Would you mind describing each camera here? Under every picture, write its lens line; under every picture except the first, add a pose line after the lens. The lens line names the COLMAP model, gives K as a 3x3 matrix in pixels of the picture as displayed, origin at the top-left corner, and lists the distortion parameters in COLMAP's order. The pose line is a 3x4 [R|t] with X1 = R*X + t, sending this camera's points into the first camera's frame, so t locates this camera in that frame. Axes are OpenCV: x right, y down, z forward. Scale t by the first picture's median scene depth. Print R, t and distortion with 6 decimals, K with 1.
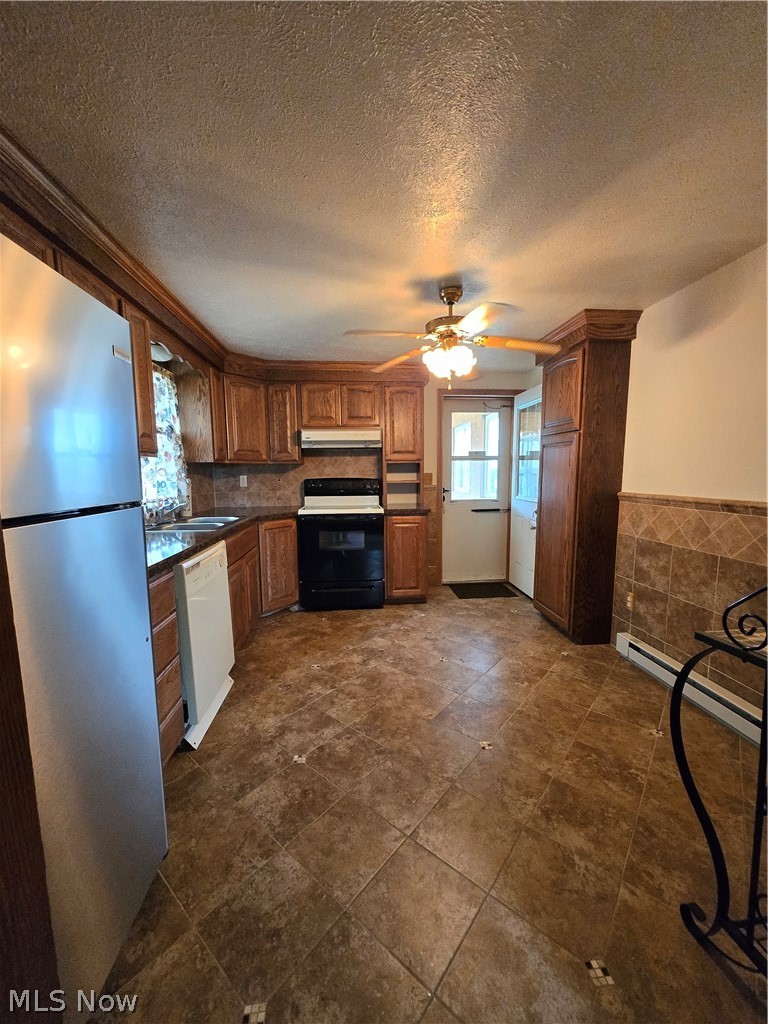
lens RADIAL K [[404.5, 0, 387.5], [0, 404.5, 520.1], [0, 0, 1]] dist [-0.002376, 0.000862]
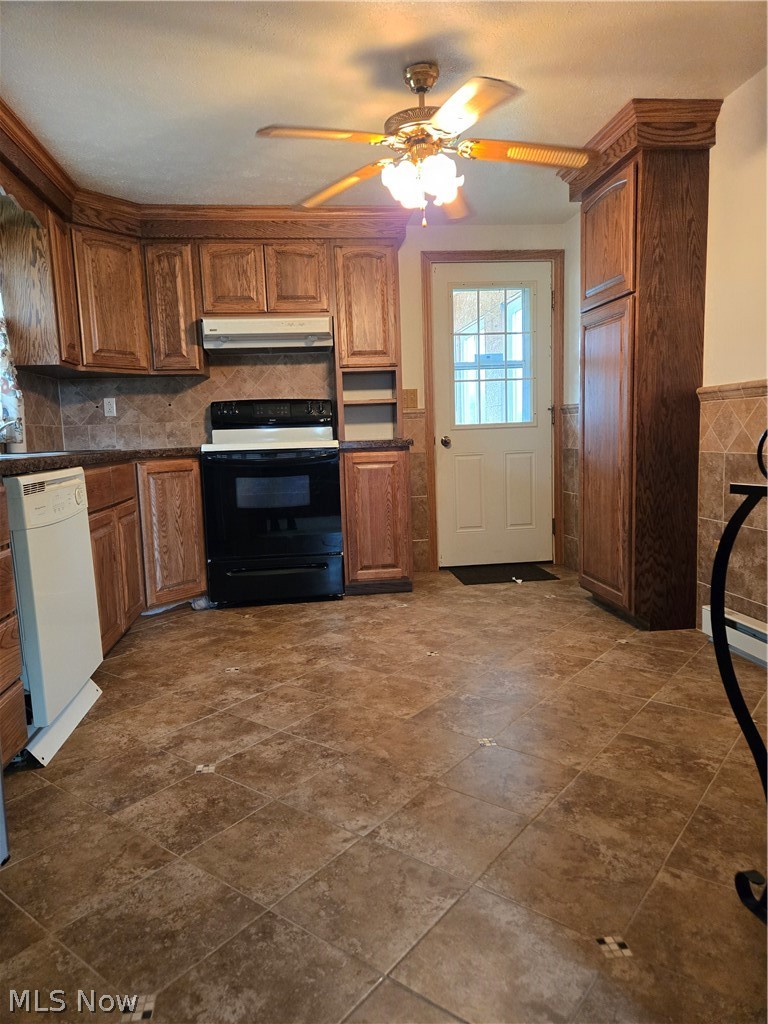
lens RADIAL K [[692.3, 0, 379.1], [0, 692.3, 512.3], [0, 0, 1]] dist [0.051093, -0.035838]
pose [[0.999298, -0.030526, 0.021715, 0.038403], [0.030707, 0.999496, -0.008033, 0.133137], [-0.021459, 0.008694, 0.999732, -0.107637]]
